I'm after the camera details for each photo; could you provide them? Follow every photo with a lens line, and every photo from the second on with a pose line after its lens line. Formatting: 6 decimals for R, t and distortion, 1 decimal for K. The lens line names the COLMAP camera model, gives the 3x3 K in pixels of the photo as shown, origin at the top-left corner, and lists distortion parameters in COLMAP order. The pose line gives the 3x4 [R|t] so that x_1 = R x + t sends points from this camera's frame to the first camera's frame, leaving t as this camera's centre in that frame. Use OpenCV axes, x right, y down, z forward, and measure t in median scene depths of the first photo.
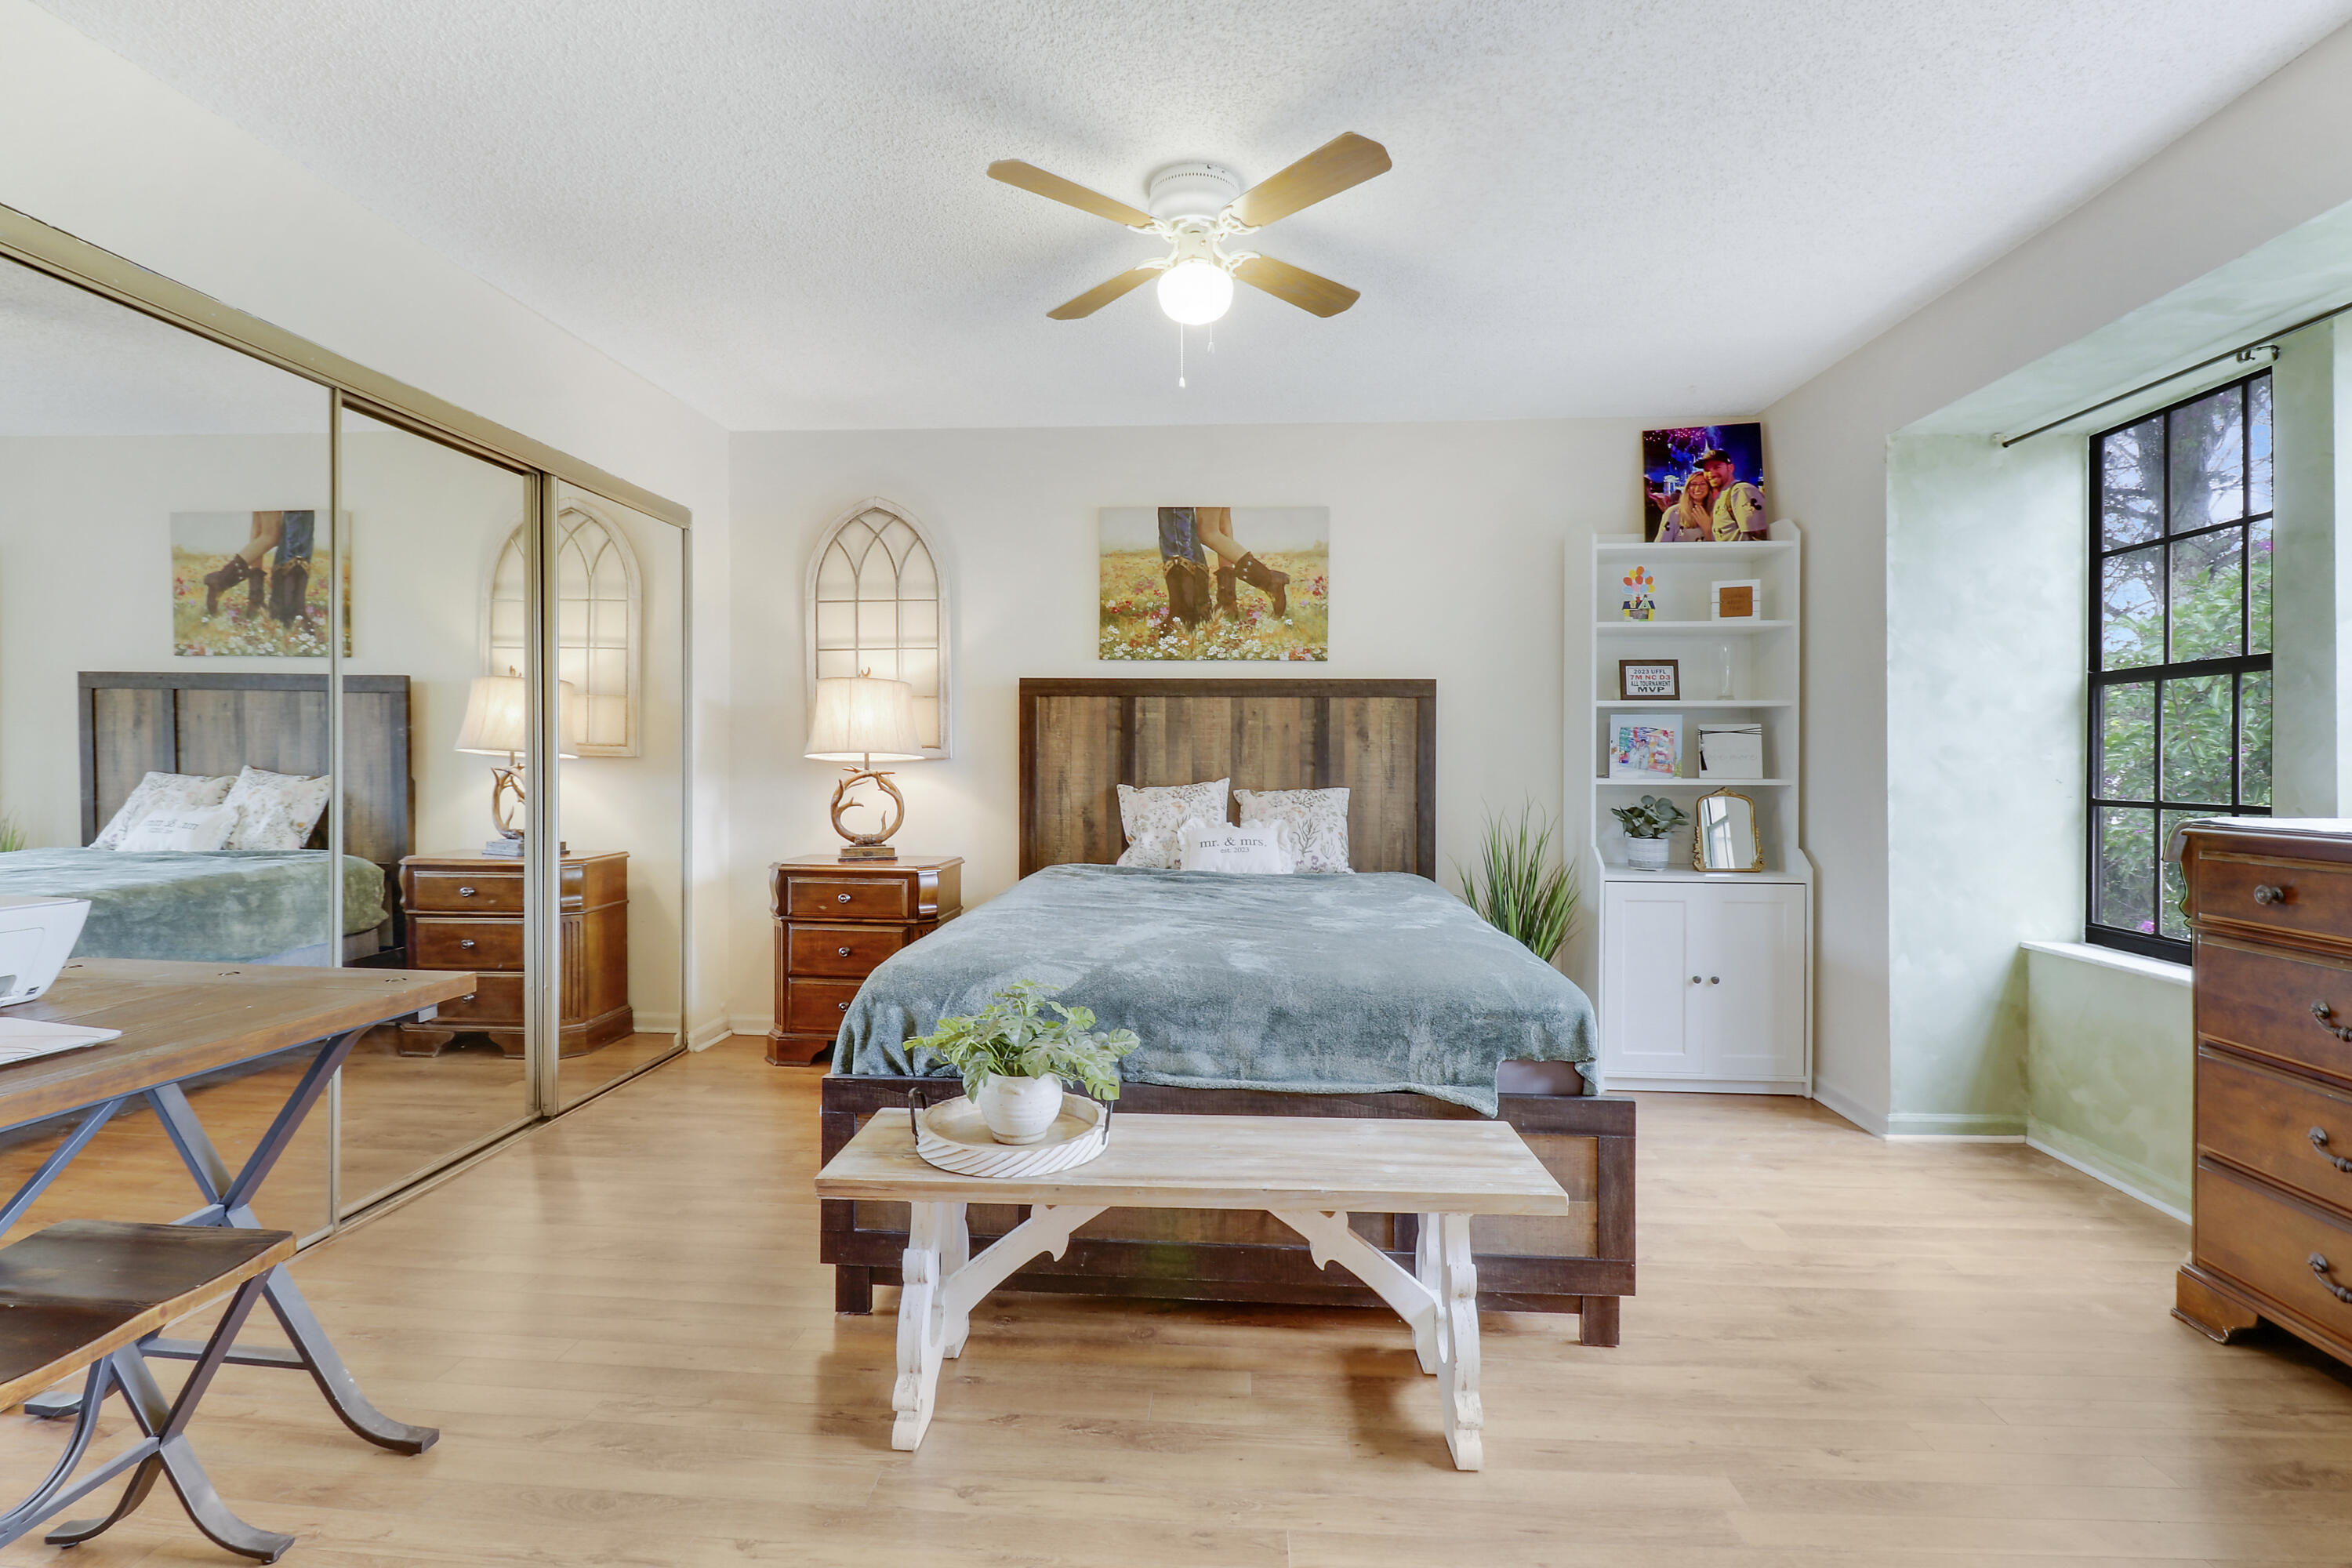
lens RADIAL K [[1122.9, 0, 1181.0], [0, 1122.9, 774.0], [0, 0, 1]] dist [0.002796, -0.019350]
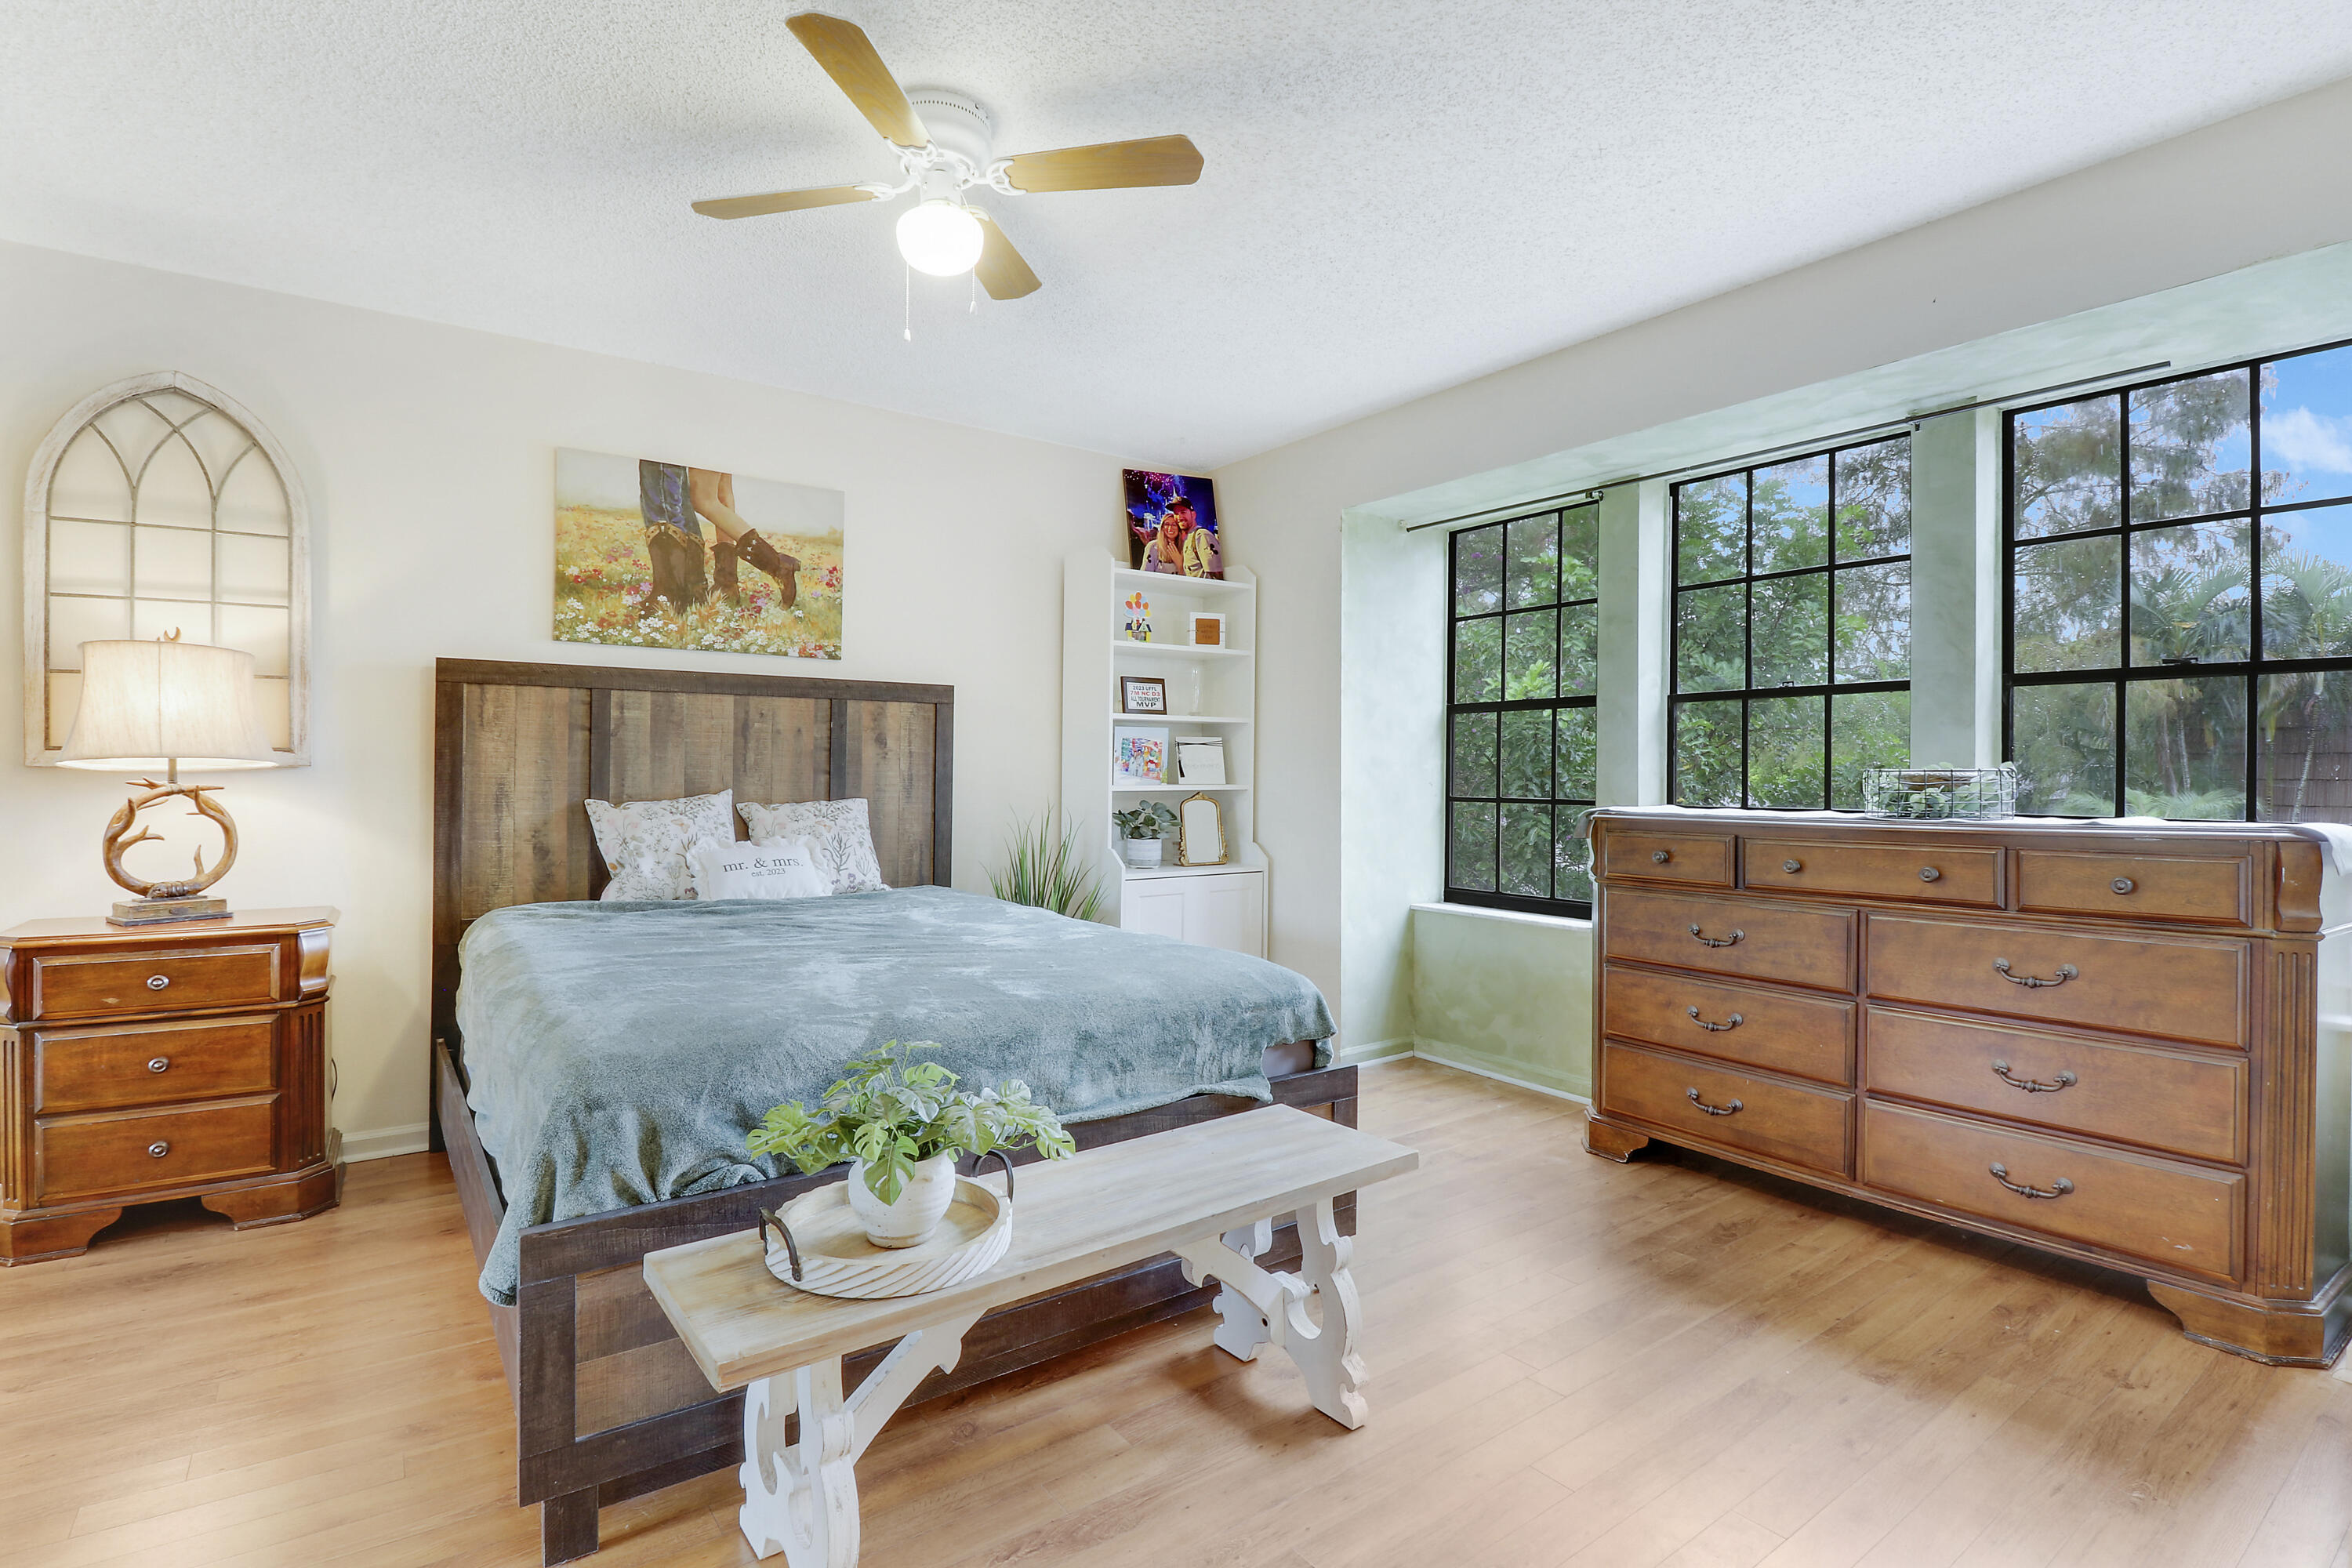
lens RADIAL K [[1122.9, 0, 1181.0], [0, 1122.9, 774.0], [0, 0, 1]] dist [0.002796, -0.019350]
pose [[0.760945, -0.003898, 0.648805, -0.263226], [0.008334, 0.999958, -0.003767, -0.002084], [-0.648763, 0.008273, 0.760945, 0.130166]]
